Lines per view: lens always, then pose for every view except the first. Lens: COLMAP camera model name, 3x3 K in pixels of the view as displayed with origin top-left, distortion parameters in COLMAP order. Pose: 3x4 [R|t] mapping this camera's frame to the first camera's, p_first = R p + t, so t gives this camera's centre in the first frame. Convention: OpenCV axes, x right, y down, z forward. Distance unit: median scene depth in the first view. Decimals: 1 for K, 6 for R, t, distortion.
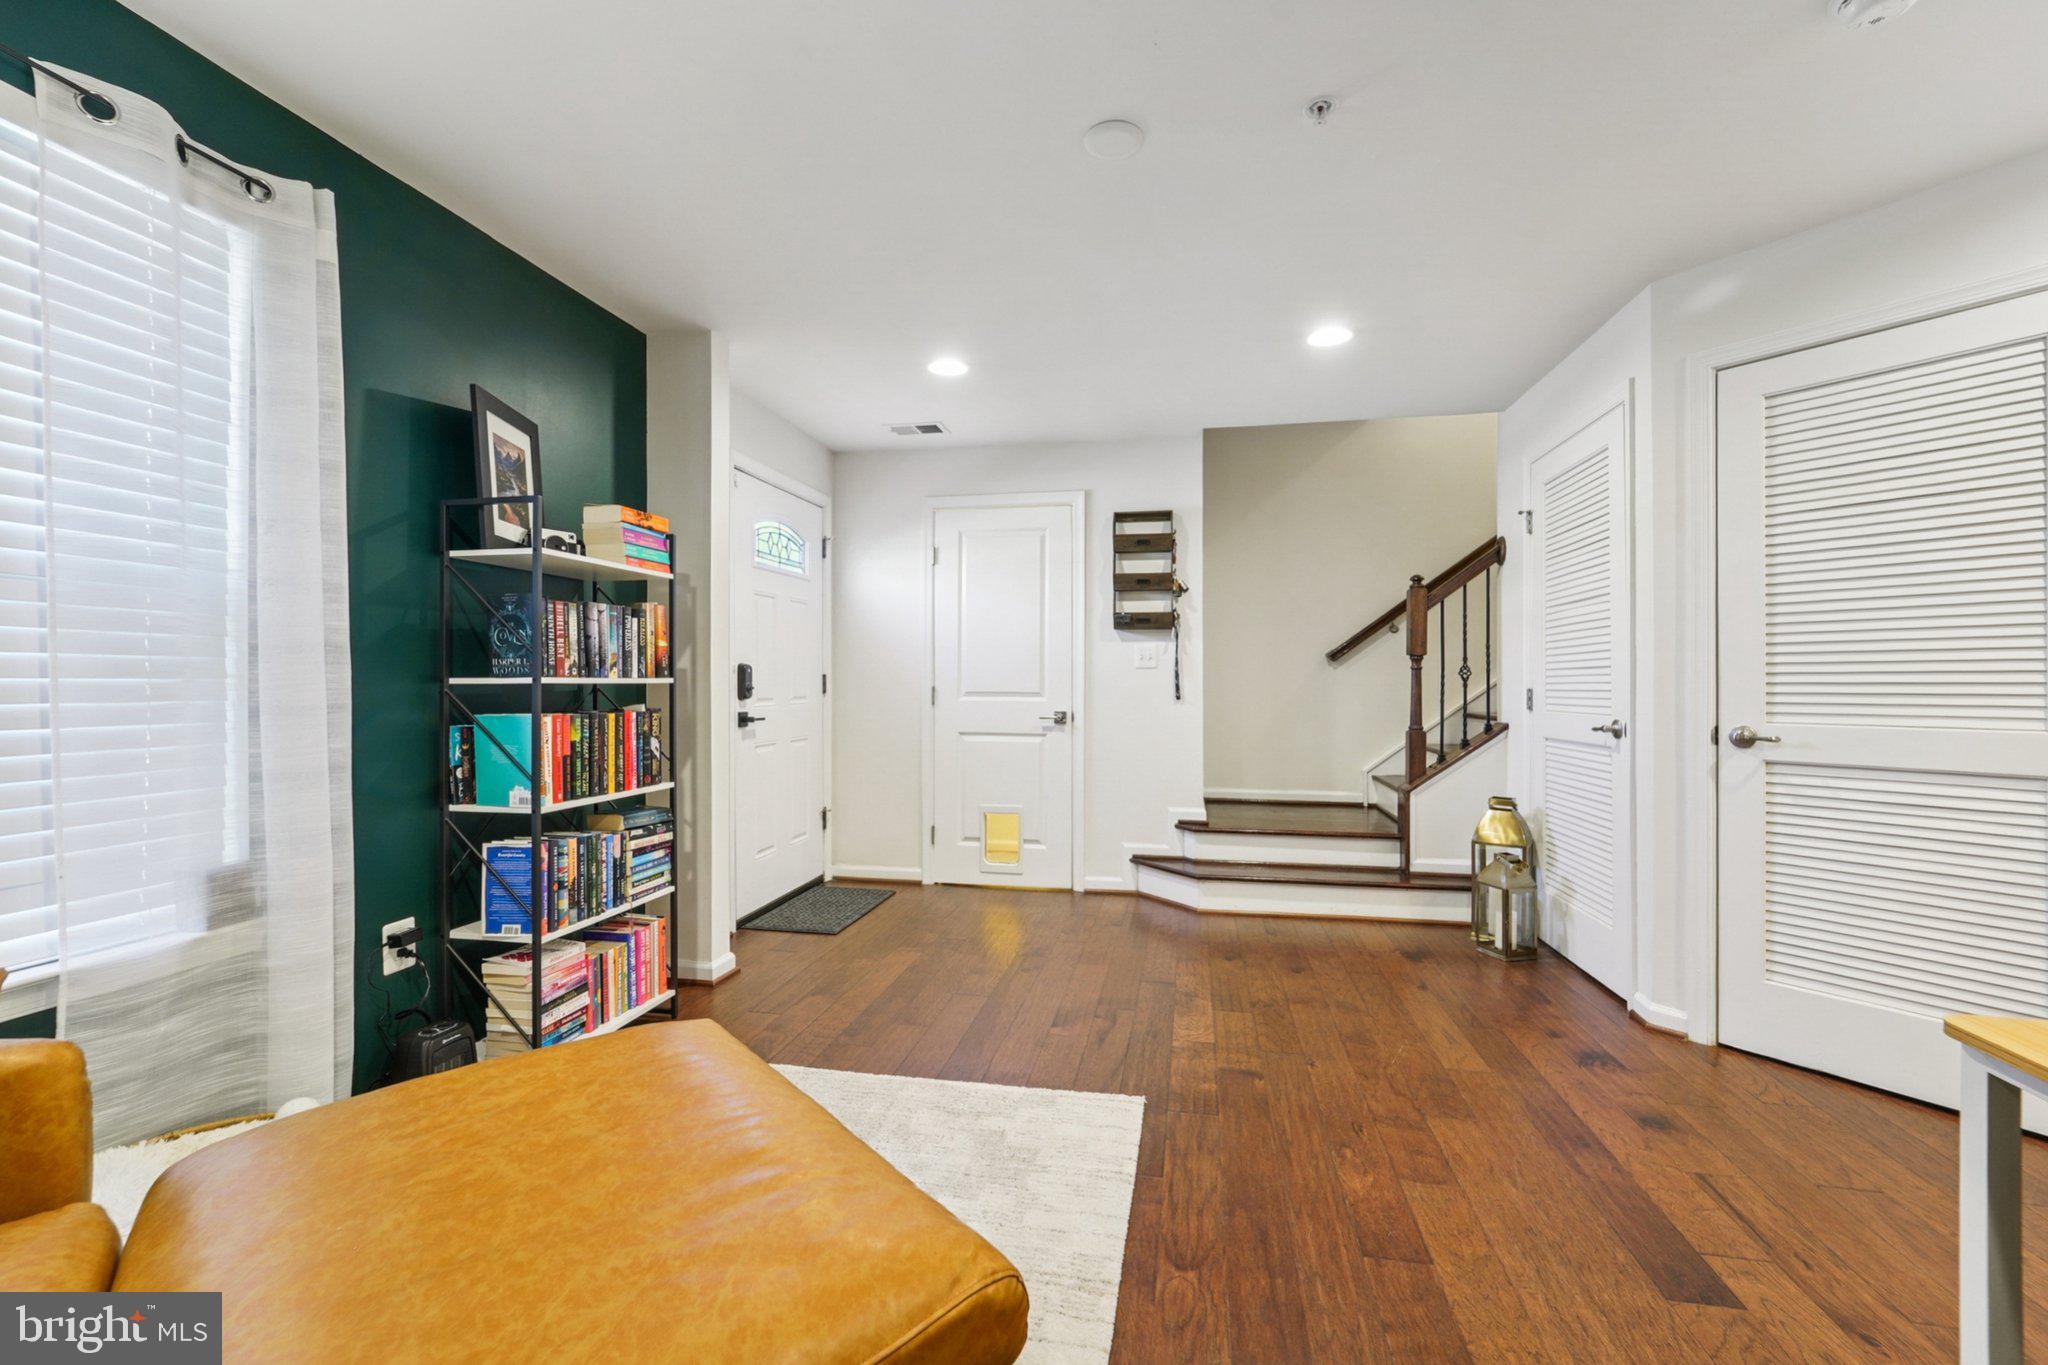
lens RADIAL K [[837.5, 0, 1029.1], [0, 837.5, 674.3], [0, 0, 1]] dist [-0.003242, -0.000126]
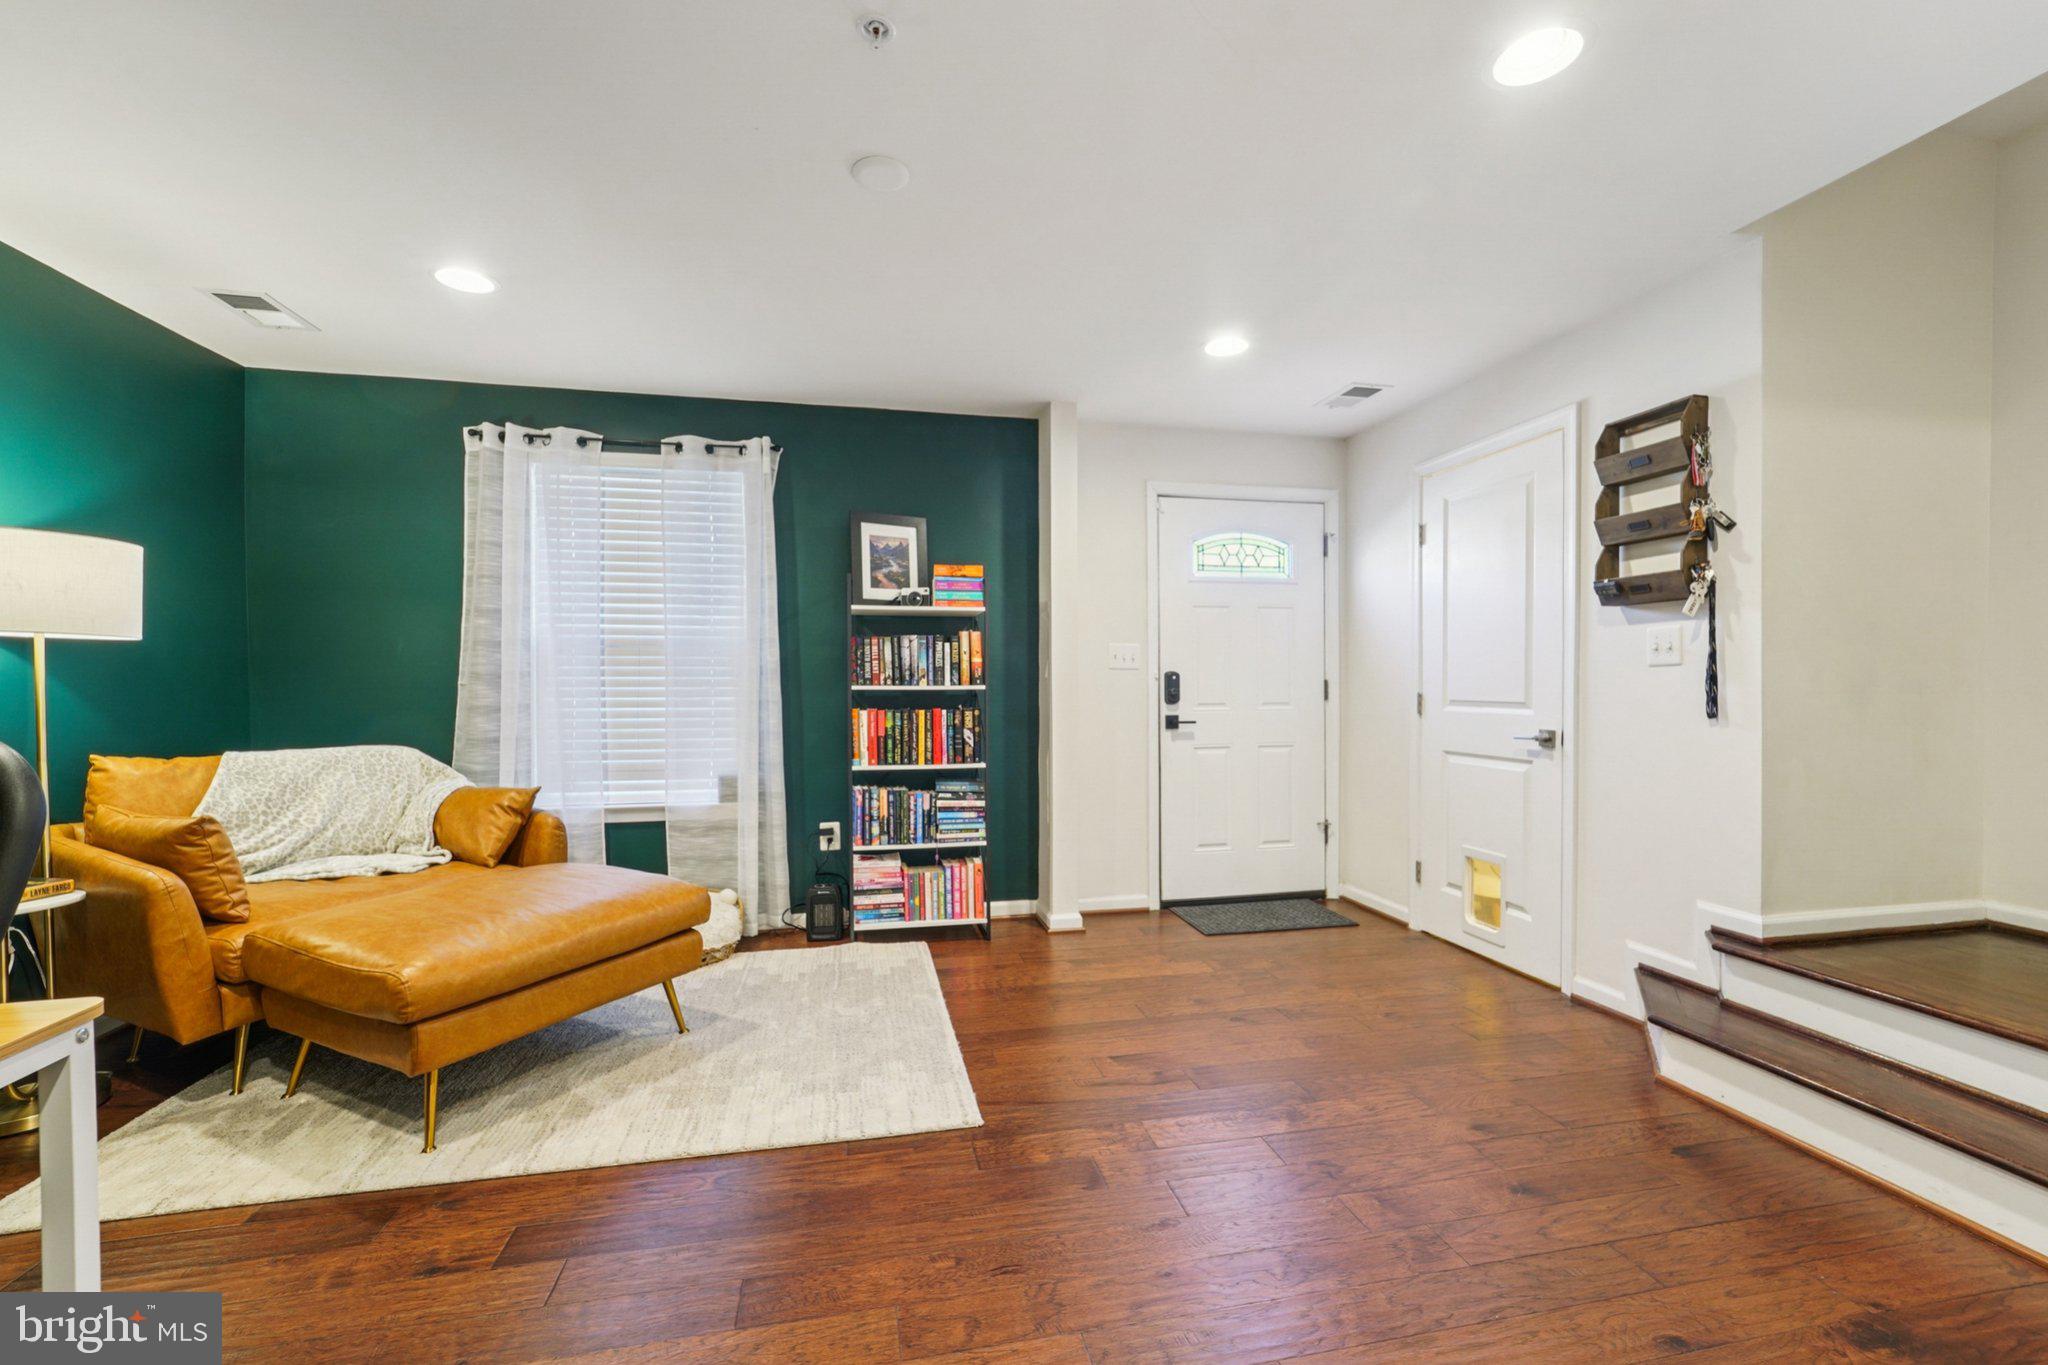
lens RADIAL K [[834.2, 0, 1027.0], [0, 834.2, 690.4], [0, 0, 1]] dist [-0.002484, -0.000152]
pose [[0.399363, 0.004095, -0.916784, 0.835464], [0.010192, 0.999908, 0.008906, 0.001239], [0.916736, -0.012901, 0.399285, 0.542454]]
